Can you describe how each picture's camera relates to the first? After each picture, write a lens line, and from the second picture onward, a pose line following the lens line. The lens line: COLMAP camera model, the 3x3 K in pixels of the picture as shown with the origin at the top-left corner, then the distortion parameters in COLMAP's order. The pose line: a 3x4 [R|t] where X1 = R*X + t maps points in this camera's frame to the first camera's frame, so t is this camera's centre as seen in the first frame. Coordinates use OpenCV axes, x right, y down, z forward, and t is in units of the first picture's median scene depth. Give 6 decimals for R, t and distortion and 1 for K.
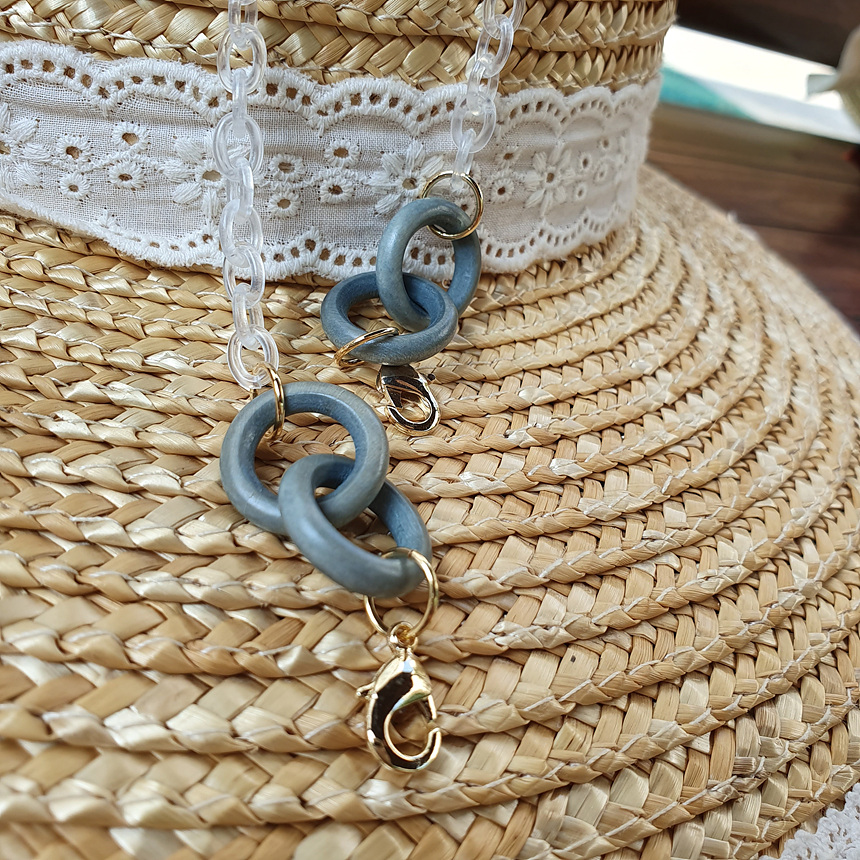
lens RADIAL K [[984.7, 0, 430.0], [0, 984.7, 430.0], [0, 0, 1]] dist [-0.014743, -0.053781]
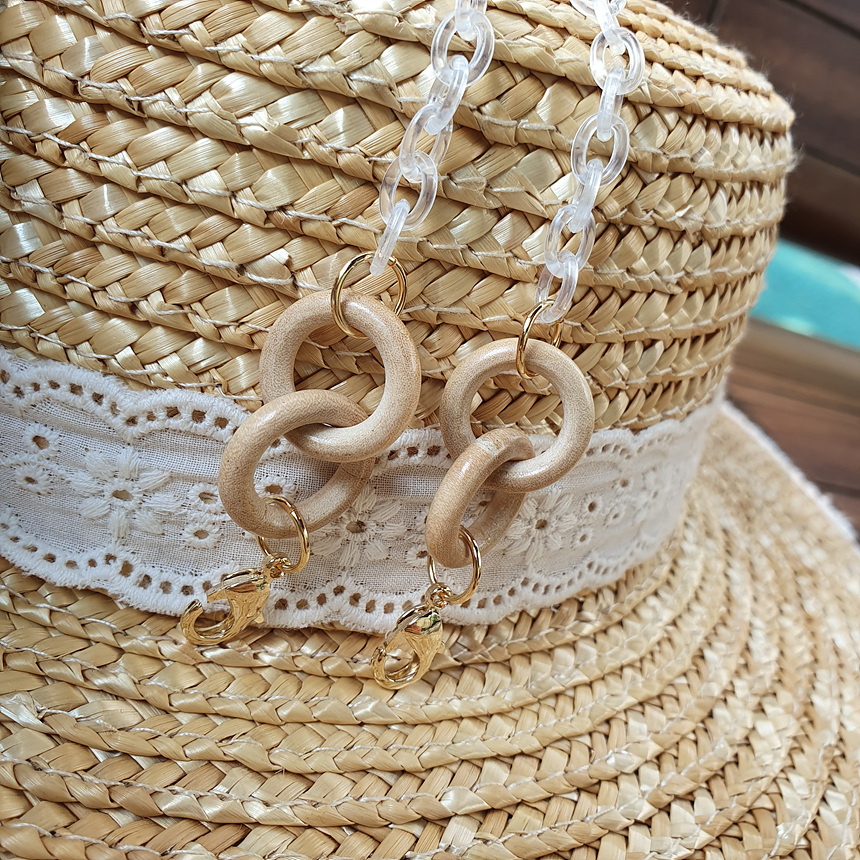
lens RADIAL K [[984.7, 0, 430.0], [0, 984.7, 430.0], [0, 0, 1]] dist [-0.014743, -0.053781]
pose [[0.979407, 0.153845, -0.130744, 0.125154], [-0.173903, 0.971810, -0.159196, -0.180884], [0.102567, 0.178654, 0.978551, 0.125454]]
